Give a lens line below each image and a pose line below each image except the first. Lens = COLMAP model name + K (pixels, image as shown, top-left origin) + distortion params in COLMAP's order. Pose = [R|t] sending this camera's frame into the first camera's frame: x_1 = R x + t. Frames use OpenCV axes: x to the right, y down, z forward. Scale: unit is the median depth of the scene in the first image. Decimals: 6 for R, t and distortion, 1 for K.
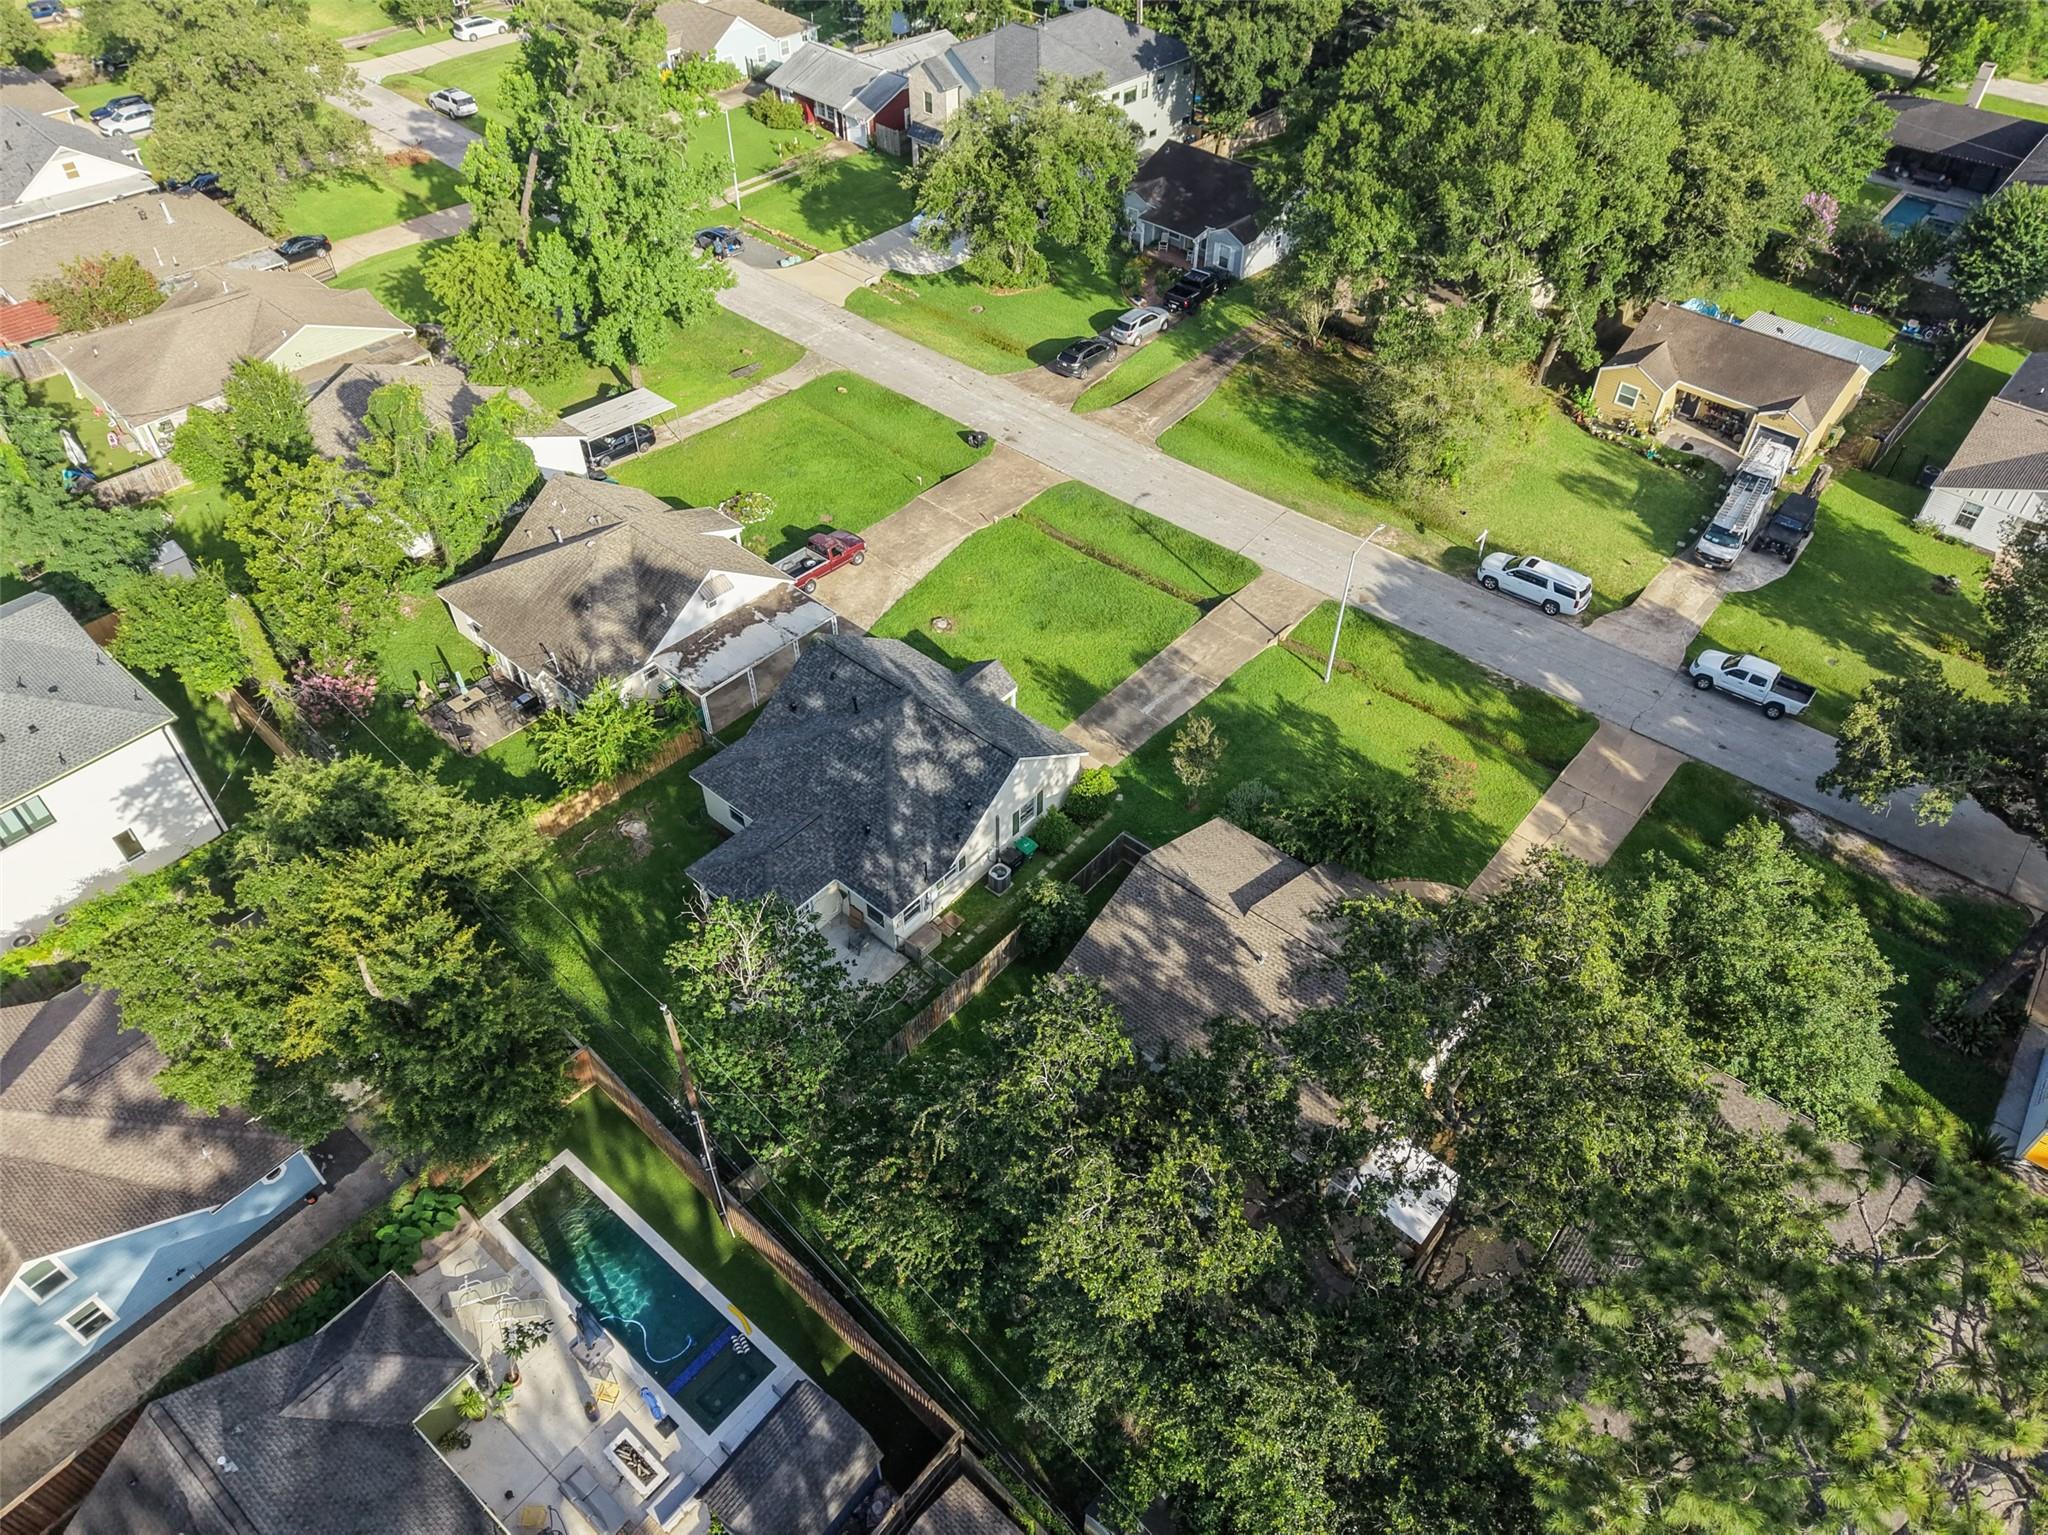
lens RADIAL K [[1369.6, 0, 1033.8], [0, 1369.6, 768.6], [0, 0, 1]] dist [0.024000, -0.023756]
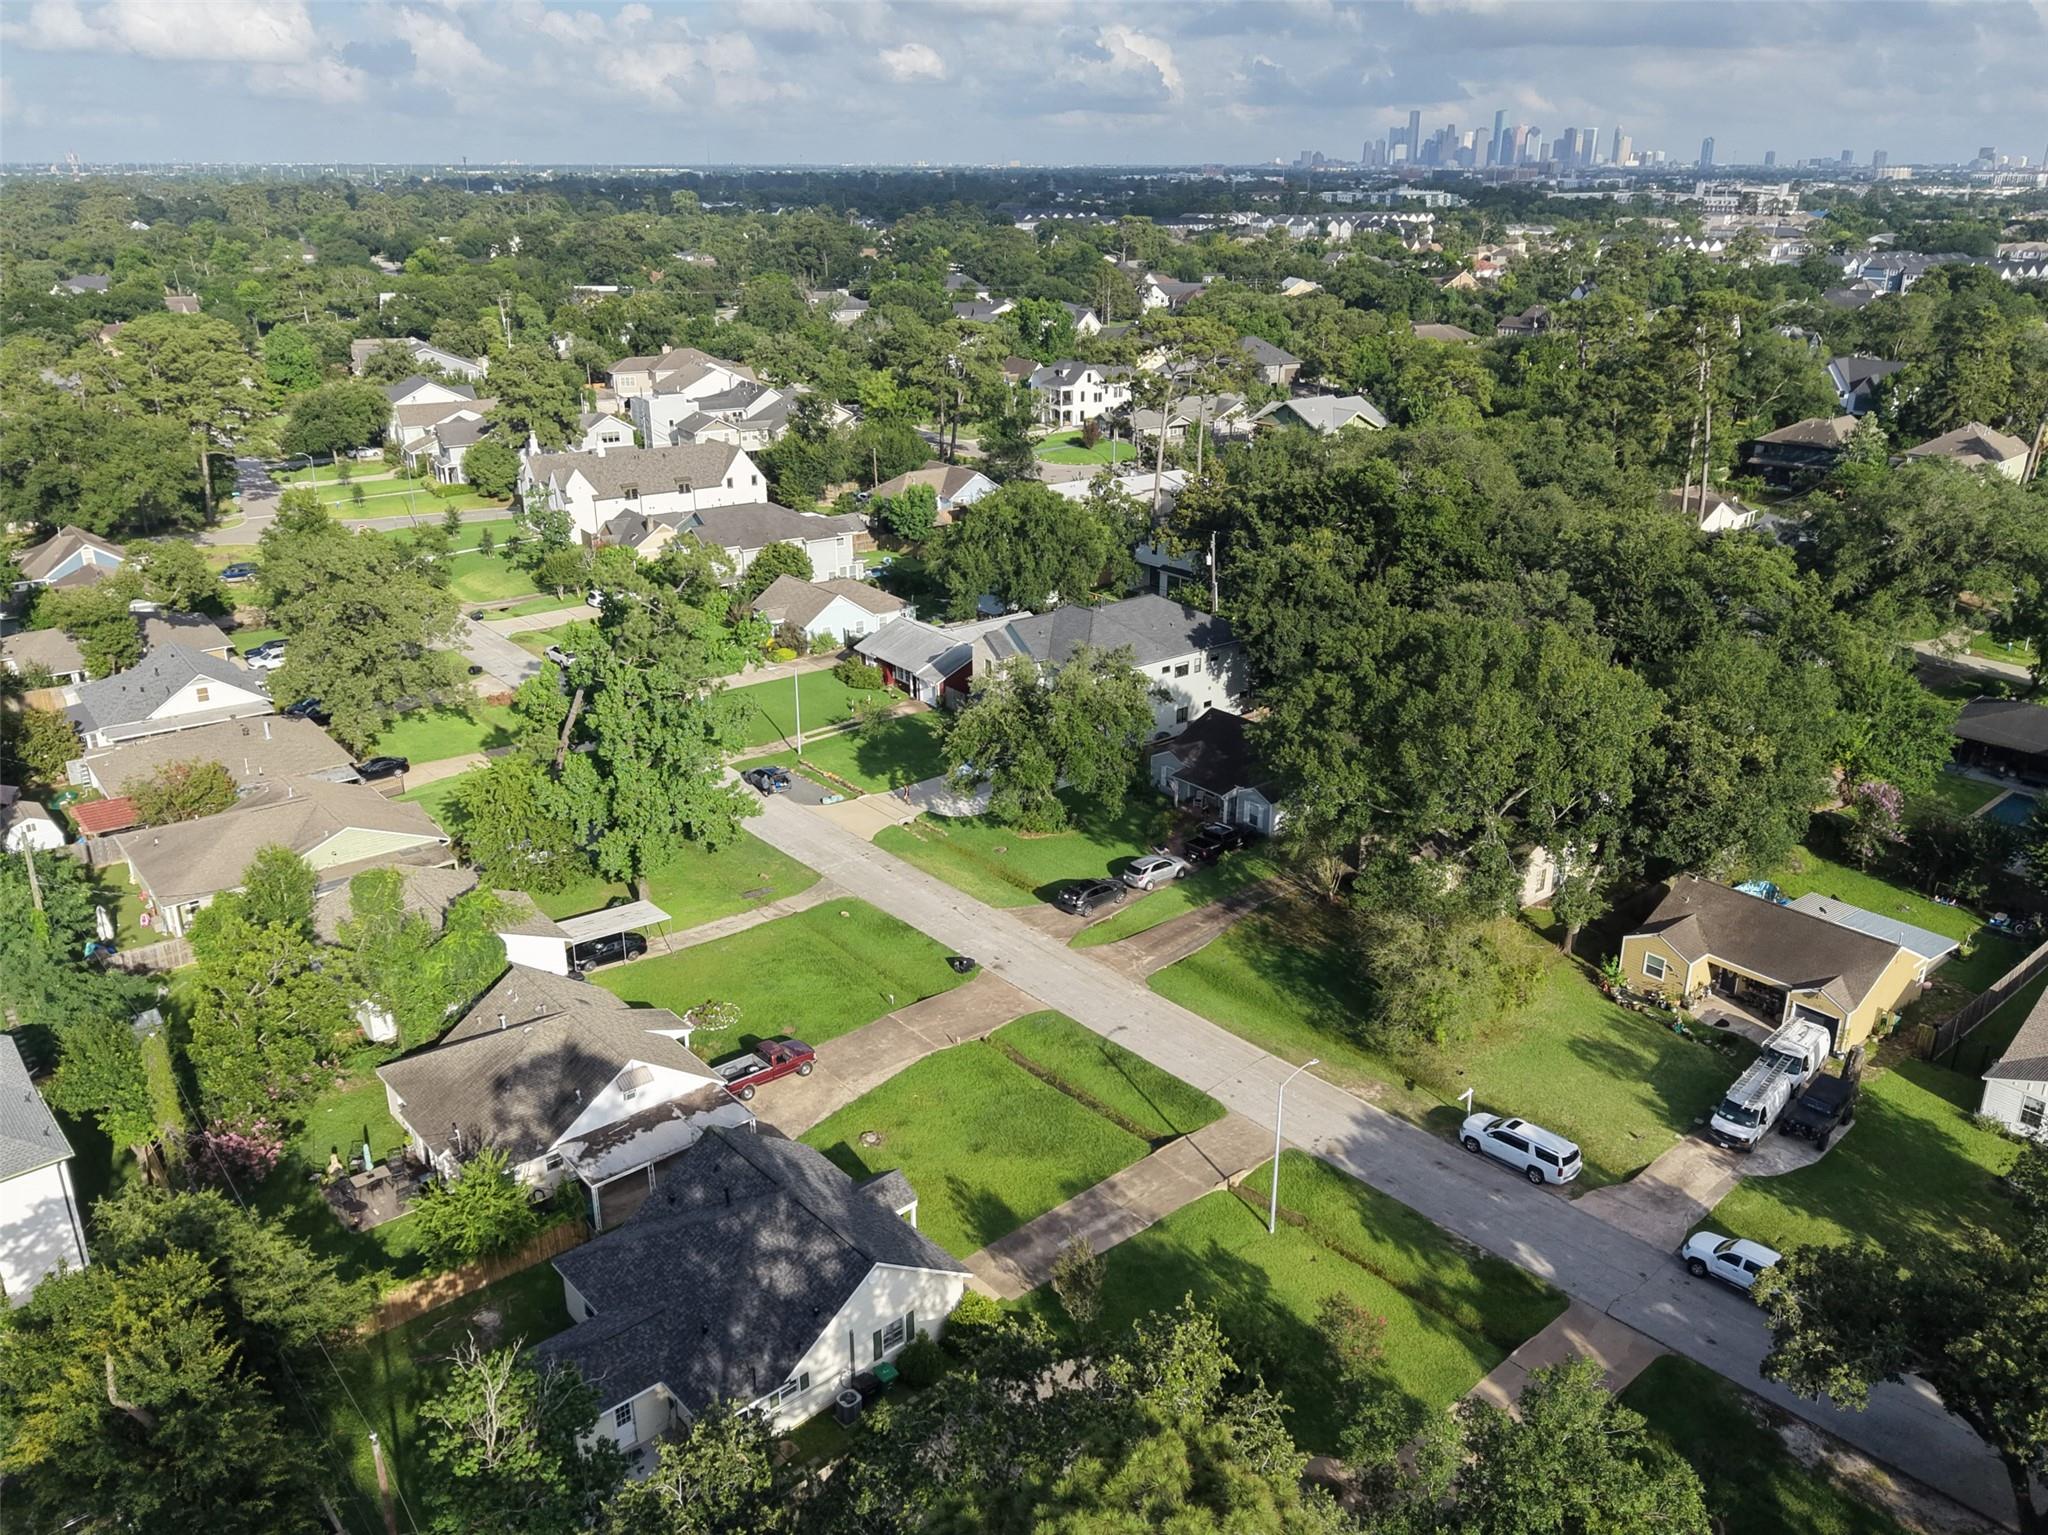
lens RADIAL K [[1558.6, 0, 1033.0], [0, 1558.6, 777.9], [0, 0, 1]] dist [0.071651, -0.110137]
pose [[0.991087, 0.044325, -0.125630, 0.156692], [-0.089540, 0.919889, -0.381820, 0.063628], [0.098641, 0.389666, 0.915659, -0.078719]]
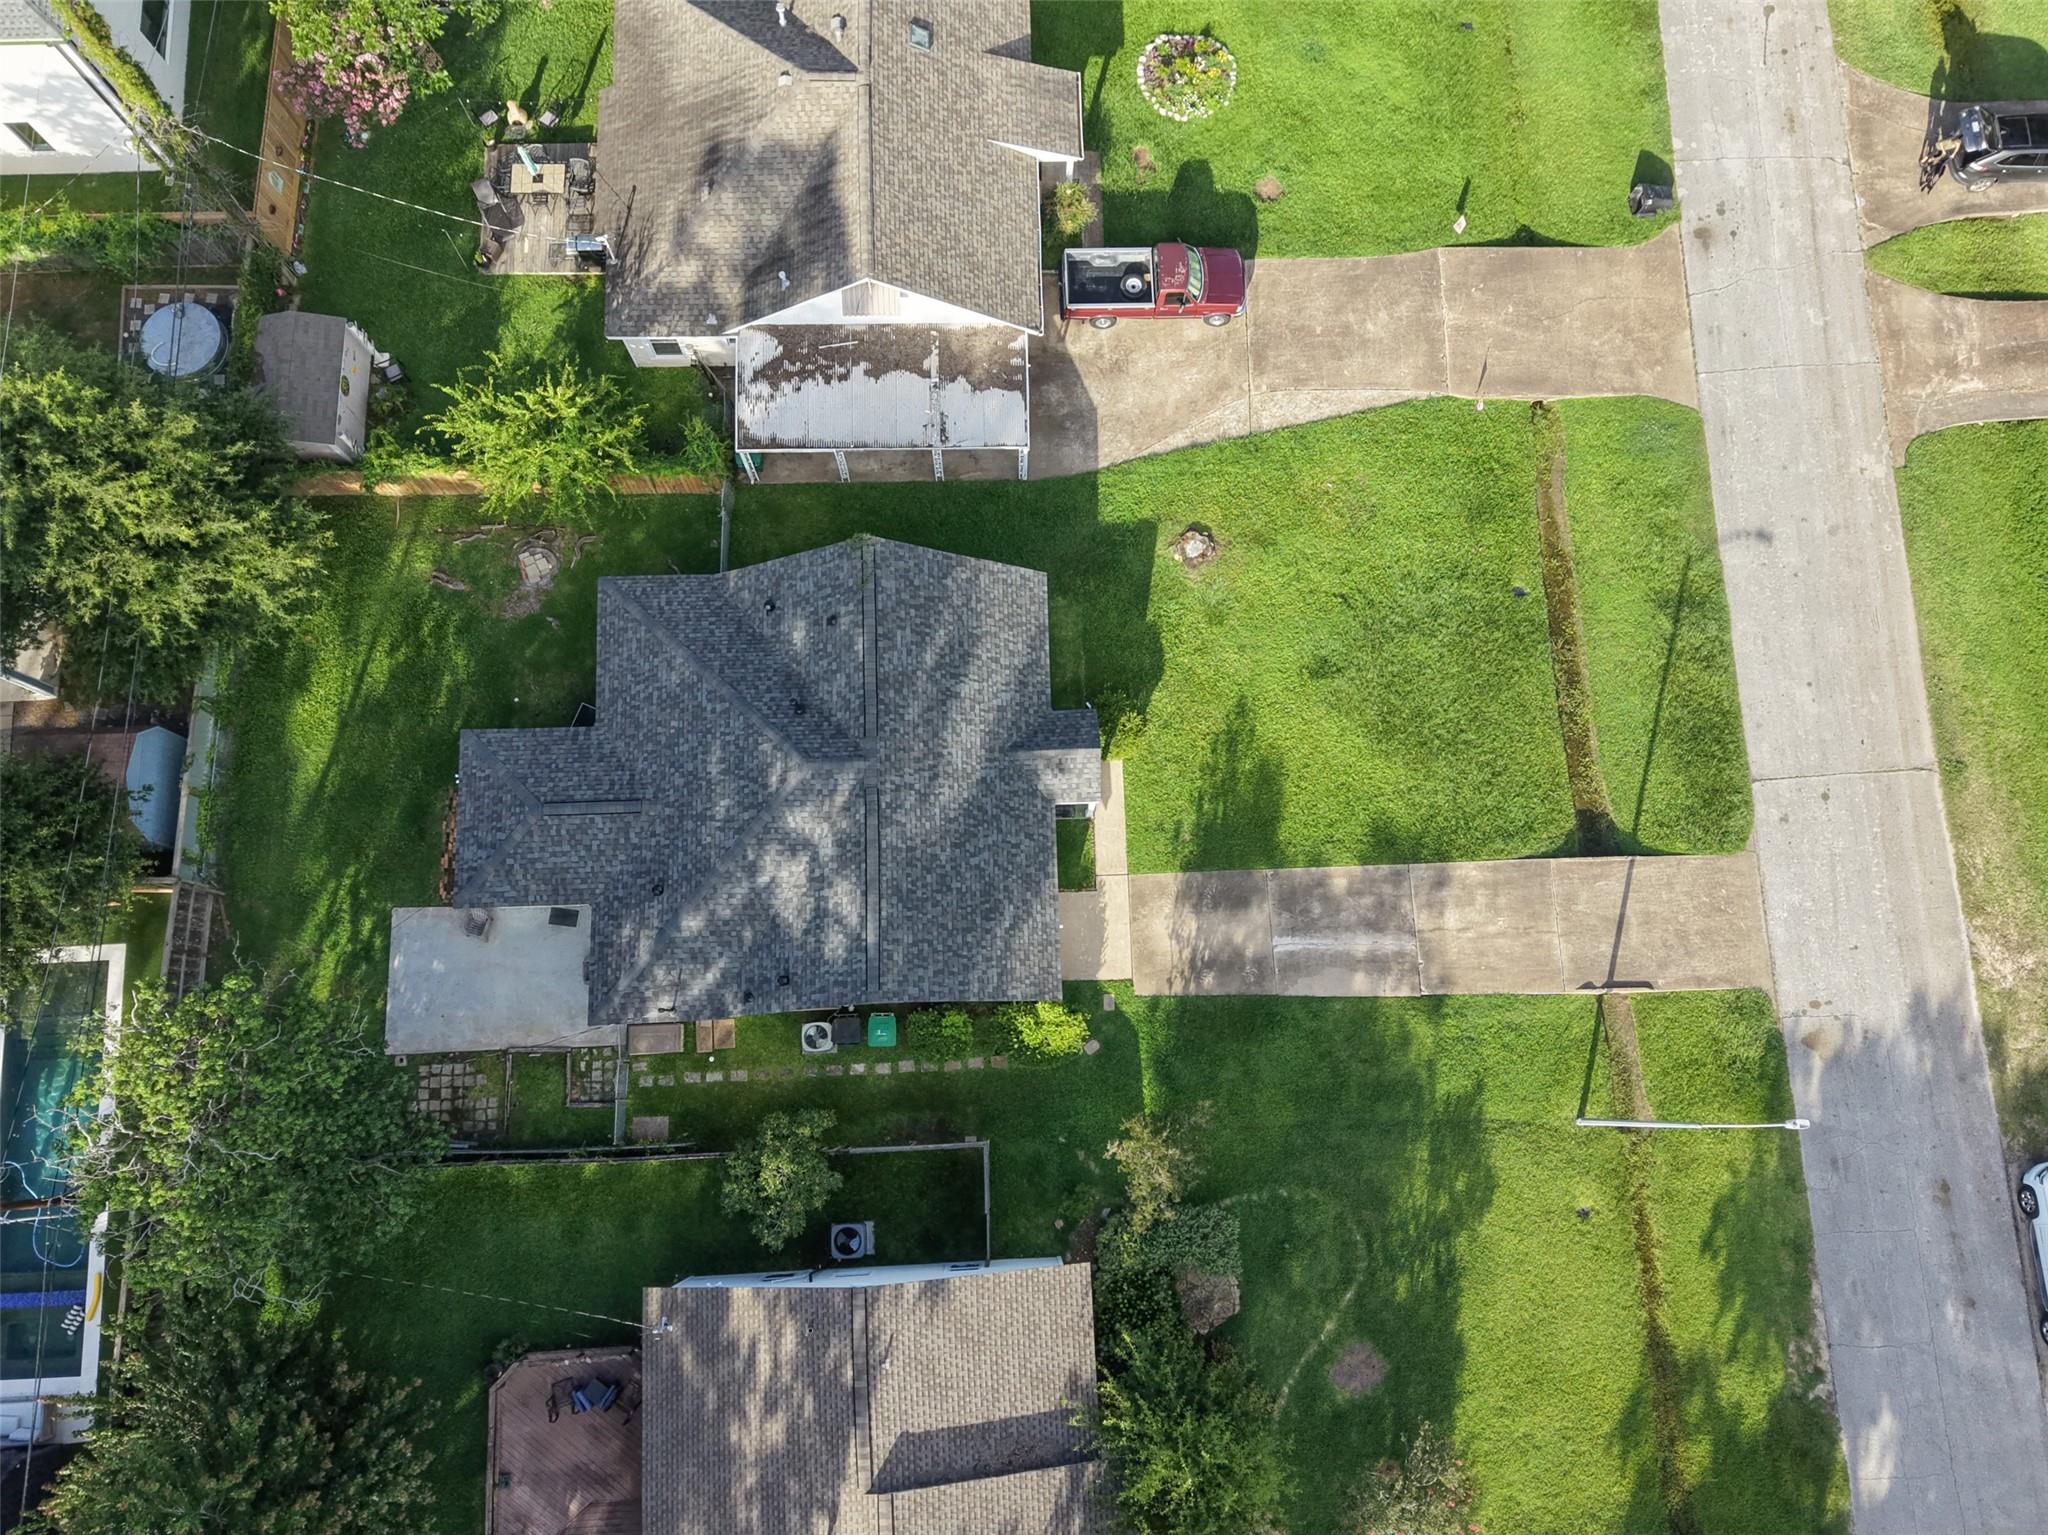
lens RADIAL K [[1552.2, 0, 1013.2], [0, 1552.2, 765.8], [0, 0, 1]] dist [0.010941, -0.002704]
pose [[0.677825, 0.720691, -0.145459, 0.039779], [-0.516512, 0.607574, 0.603382, -0.373953], [0.523229, -0.333856, 0.784074, 0.380293]]
